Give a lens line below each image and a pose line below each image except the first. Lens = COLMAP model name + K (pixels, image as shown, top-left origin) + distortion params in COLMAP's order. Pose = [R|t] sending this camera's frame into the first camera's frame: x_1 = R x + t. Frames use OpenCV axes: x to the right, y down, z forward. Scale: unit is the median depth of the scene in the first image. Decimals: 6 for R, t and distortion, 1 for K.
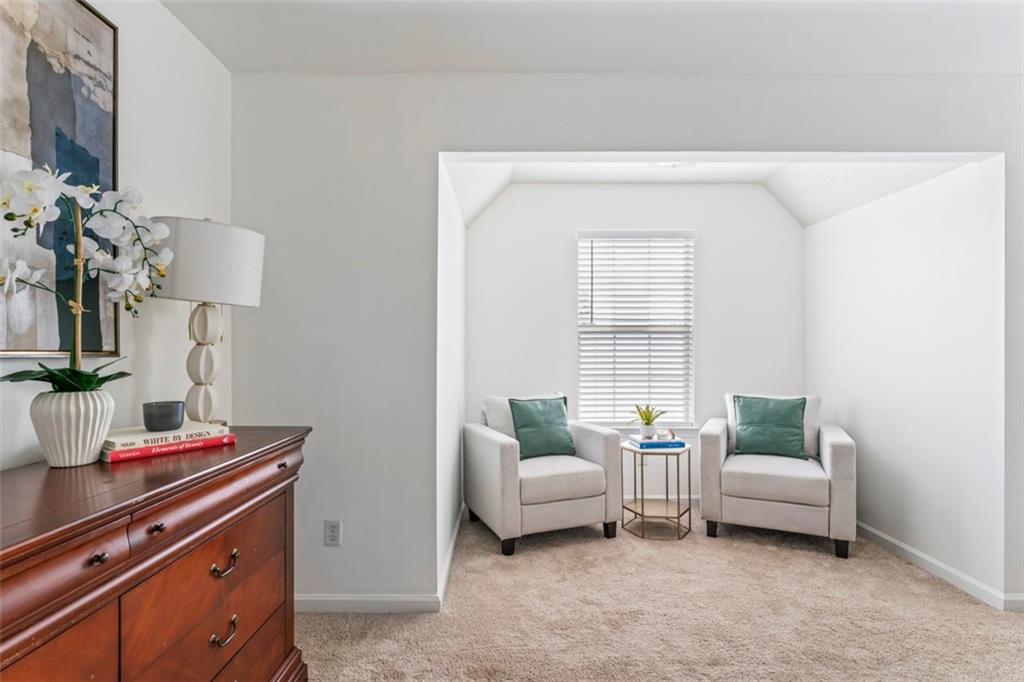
lens RADIAL K [[501.1, 0, 513.0], [0, 501.1, 351.4], [0, 0, 1]] dist [-0.000757, 0.000413]
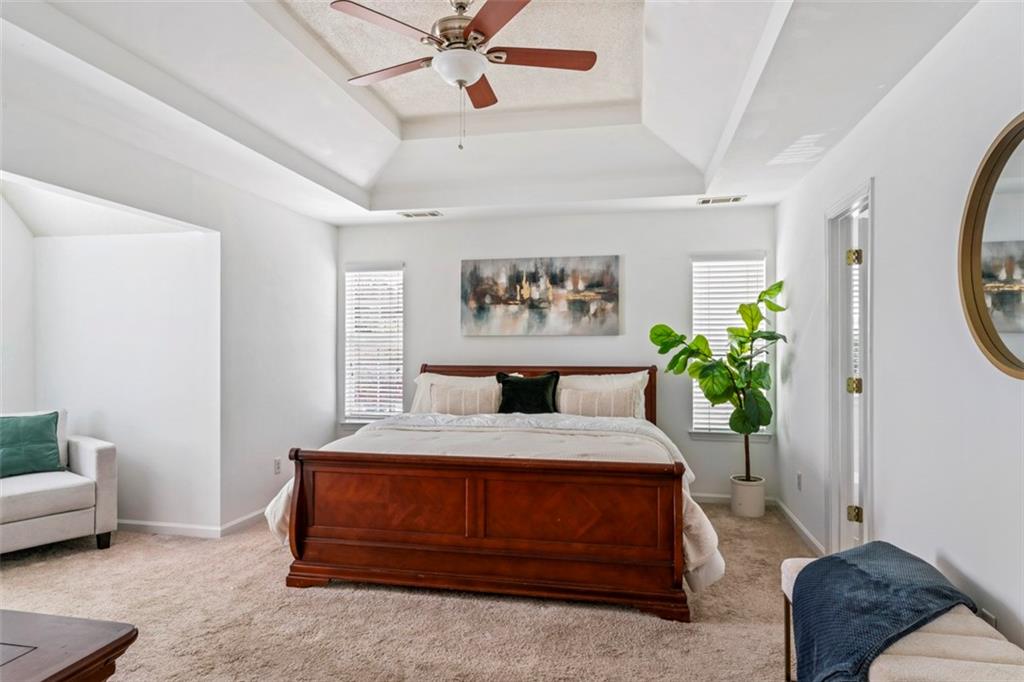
lens RADIAL K [[600.5, 0, 512.0], [0, 600.5, 341.0], [0, 0, 1]] dist [-0.000093, -0.000054]
pose [[0.206023, 0.010268, 0.978493, -0.489425], [0.003903, 0.999928, -0.011315, -0.039360], [-0.978539, 0.006151, 0.205969, -0.185166]]
